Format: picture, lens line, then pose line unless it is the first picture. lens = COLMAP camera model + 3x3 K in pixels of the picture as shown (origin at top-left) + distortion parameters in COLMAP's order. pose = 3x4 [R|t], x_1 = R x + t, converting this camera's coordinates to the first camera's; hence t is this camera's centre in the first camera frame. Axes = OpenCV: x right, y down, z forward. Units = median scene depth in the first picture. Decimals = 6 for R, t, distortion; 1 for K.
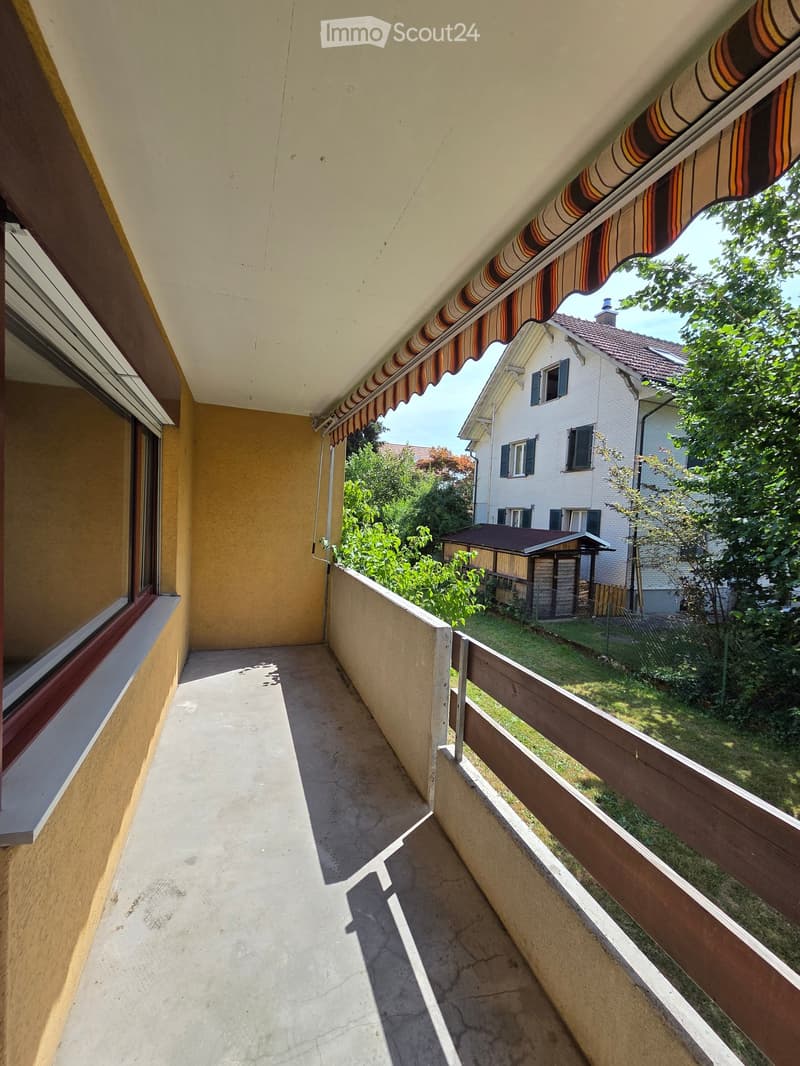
lens RADIAL K [[437.0, 0, 396.8], [0, 437.0, 528.5], [0, 0, 1]] dist [0.011097, -0.000260]
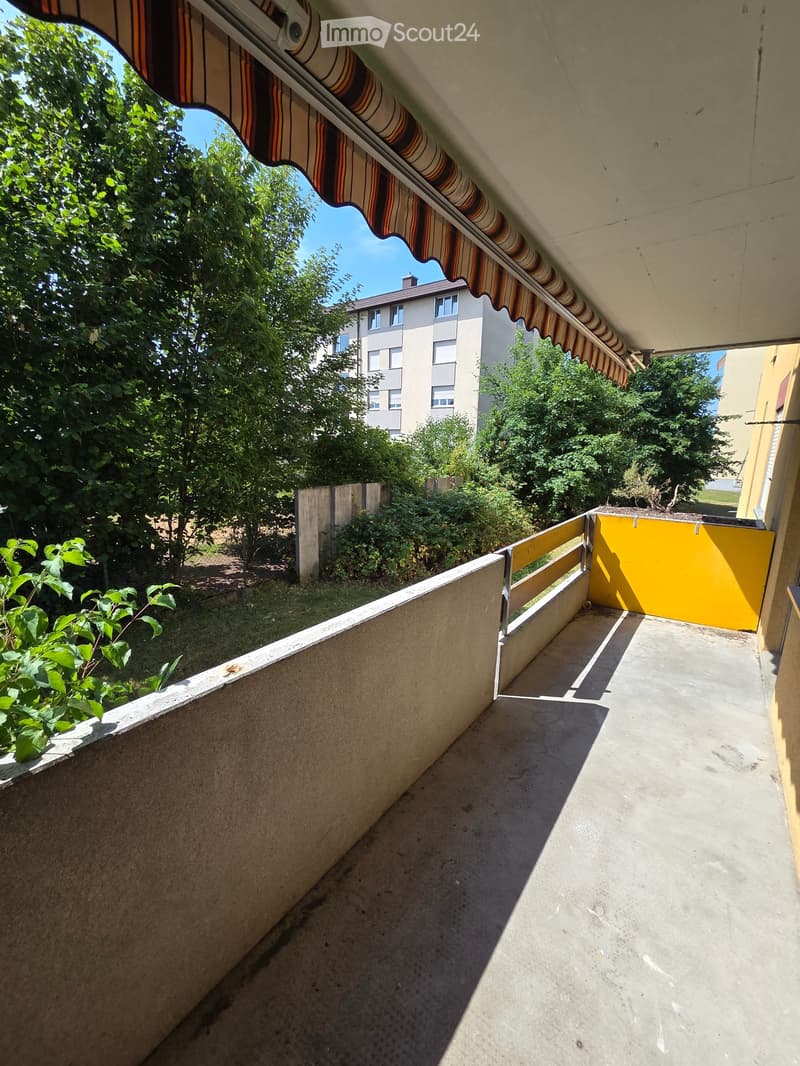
lens RADIAL K [[437.0, 0, 399.0], [0, 437.0, 532.2], [0, 0, 1]] dist [0.011097, -0.000260]
pose [[-0.550674, -0.215525, 0.806416, -0.396027], [-0.016359, 0.968692, 0.247725, -0.069488], [-0.834560, 0.123224, -0.536959, 1.084822]]
